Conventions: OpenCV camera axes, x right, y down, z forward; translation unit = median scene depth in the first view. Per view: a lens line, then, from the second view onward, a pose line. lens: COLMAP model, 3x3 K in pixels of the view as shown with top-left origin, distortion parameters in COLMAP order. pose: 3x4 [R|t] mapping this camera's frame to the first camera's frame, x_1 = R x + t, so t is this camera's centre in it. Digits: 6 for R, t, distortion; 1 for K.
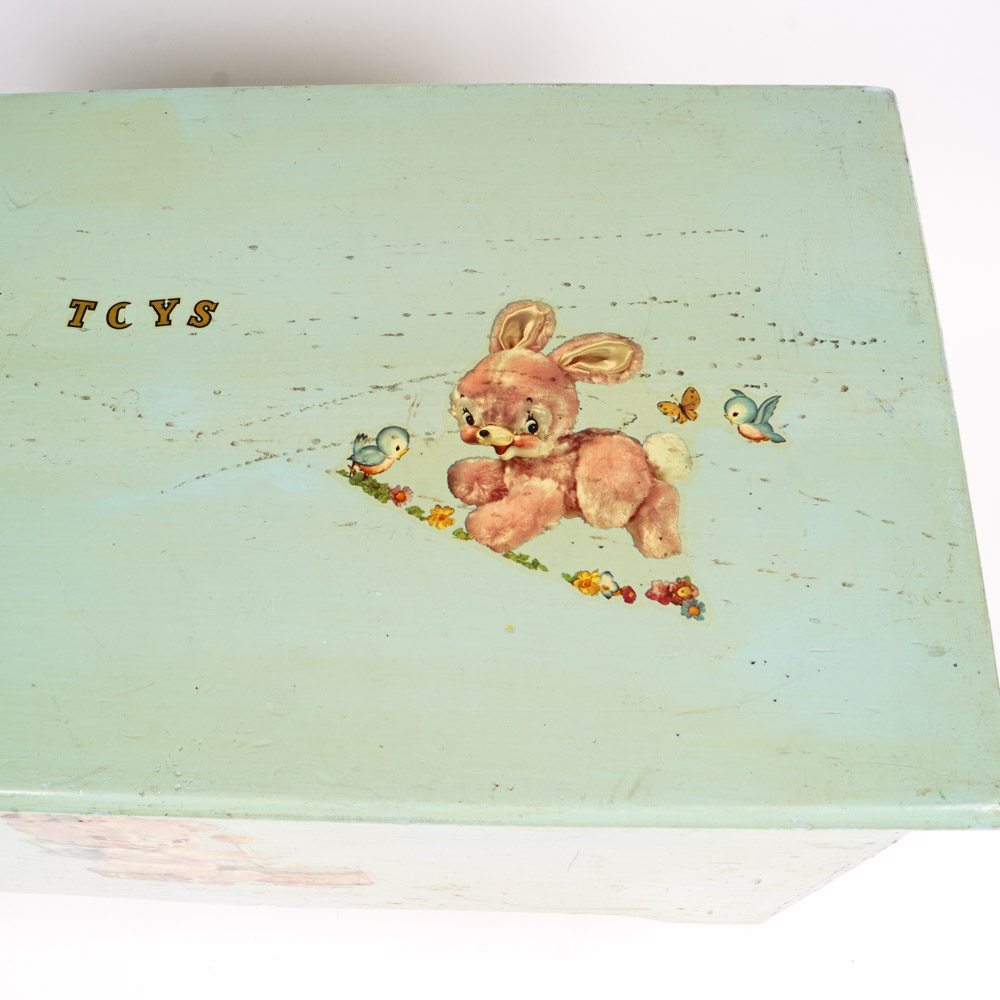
lens RADIAL K [[1139.5, 0, 514.9], [0, 1139.5, 510.1], [0, 0, 1]] dist [-0.074302, 0.002759]
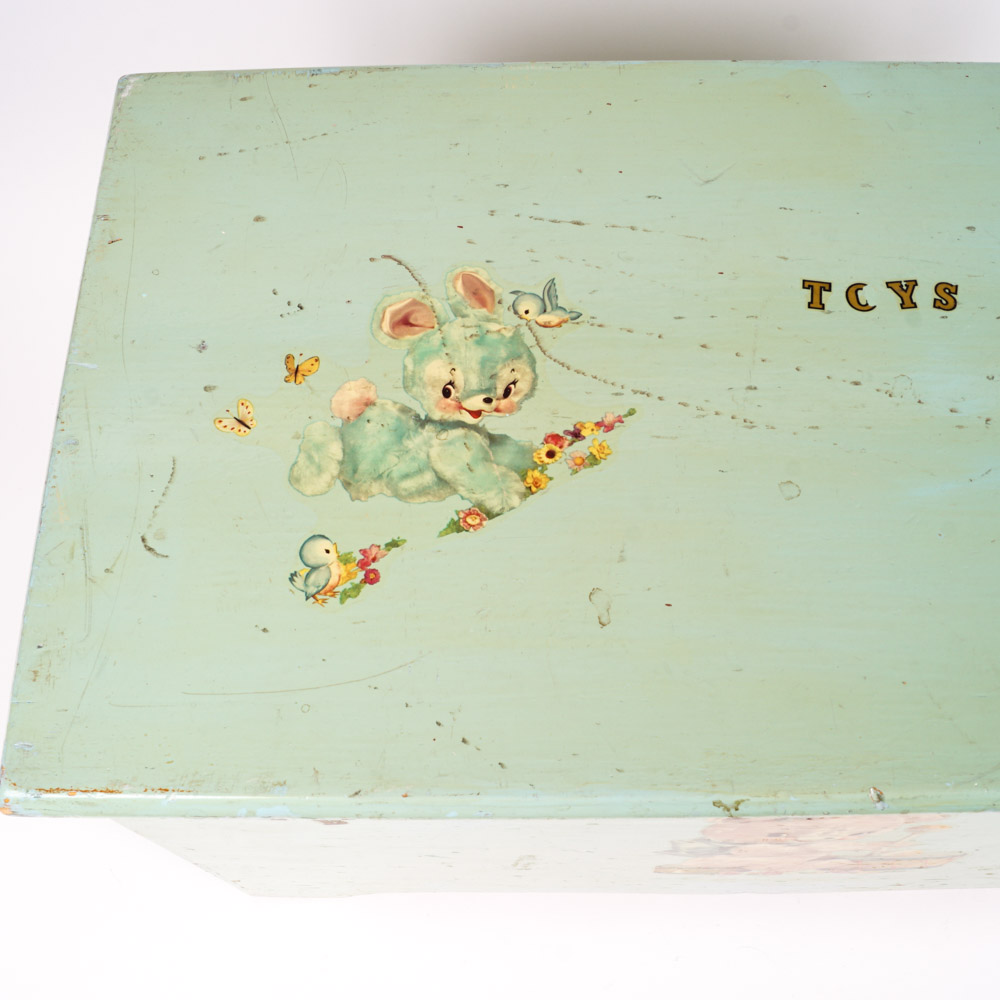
lens RADIAL K [[1139.5, 0, 514.9], [0, 1139.5, 510.1], [0, 0, 1]] dist [-0.074302, 0.002759]
pose [[0.999080, -0.016329, 0.039664, -0.687417], [0.015450, 0.999630, 0.022370, -0.016490], [-0.040015, -0.021736, 0.998963, 0.040525]]
